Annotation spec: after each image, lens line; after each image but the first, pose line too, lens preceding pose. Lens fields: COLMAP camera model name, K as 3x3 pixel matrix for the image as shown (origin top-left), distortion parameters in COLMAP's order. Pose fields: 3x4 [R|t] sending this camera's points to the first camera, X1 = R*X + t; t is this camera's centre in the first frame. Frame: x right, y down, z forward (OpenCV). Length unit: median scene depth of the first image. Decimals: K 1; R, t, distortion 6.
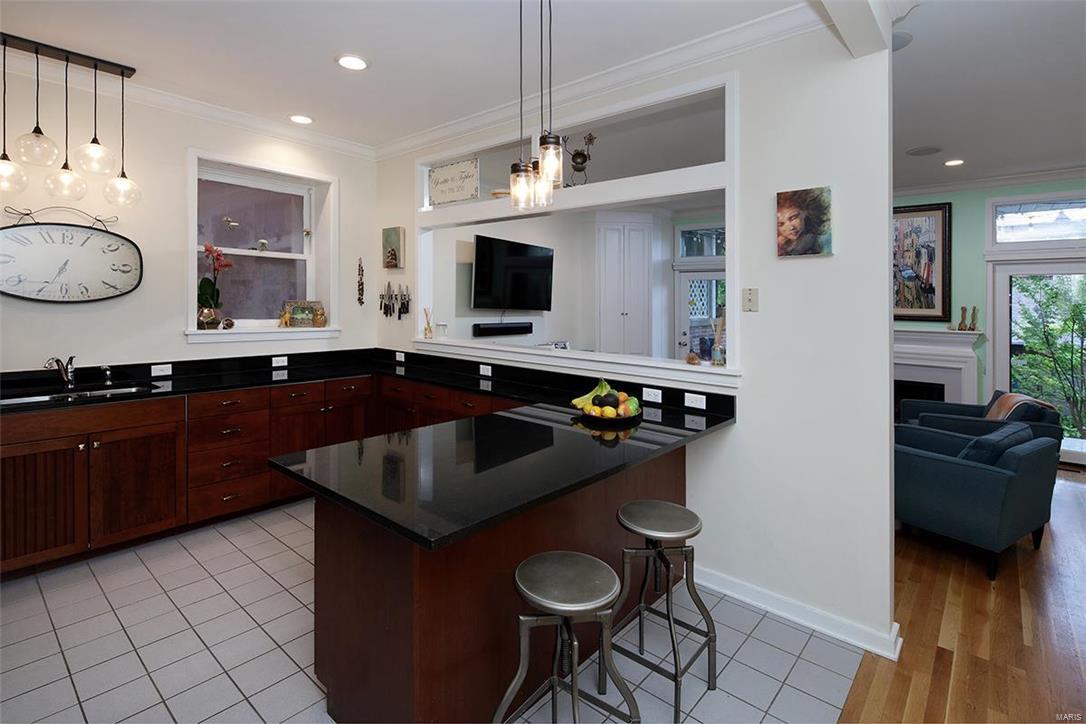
lens RADIAL K [[528.7, 0, 539.1], [0, 528.7, 359.9], [0, 0, 1]] dist [-0.003900, -0.000318]
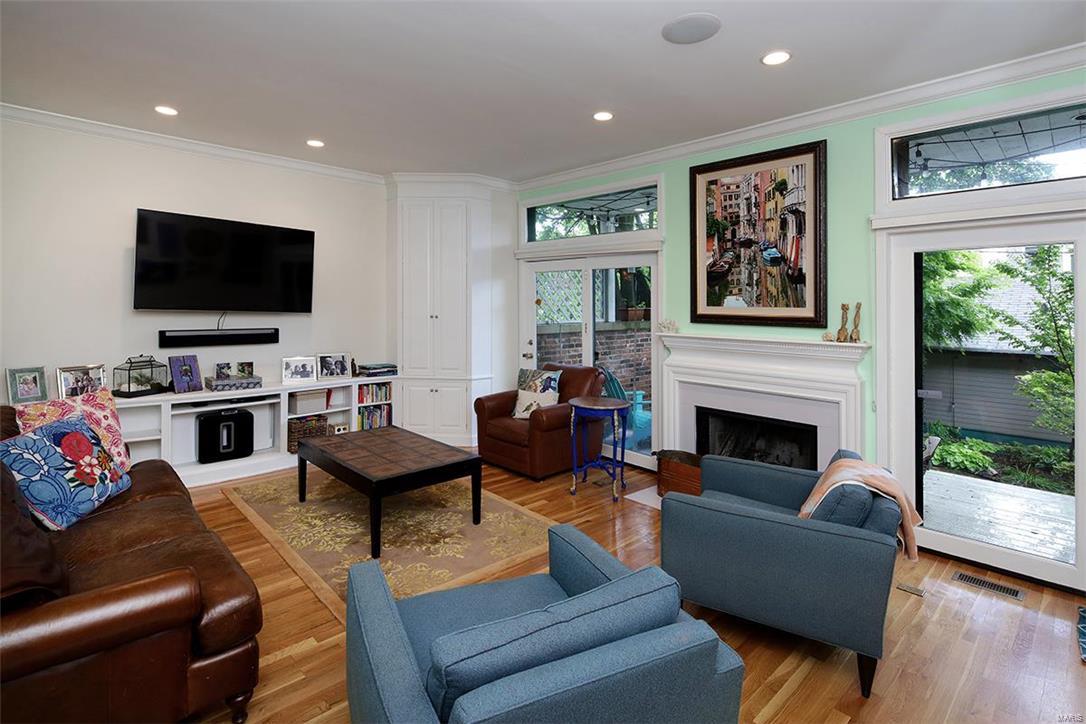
lens RADIAL K [[528.7, 0, 543.5], [0, 528.7, 359.7], [0, 0, 1]] dist [-0.003900, -0.000318]
pose [[0.995808, 0.005452, -0.091301, 0.488412], [-0.006042, 0.999963, -0.006189, -0.027127], [0.091264, 0.006714, 0.995804, 0.328123]]
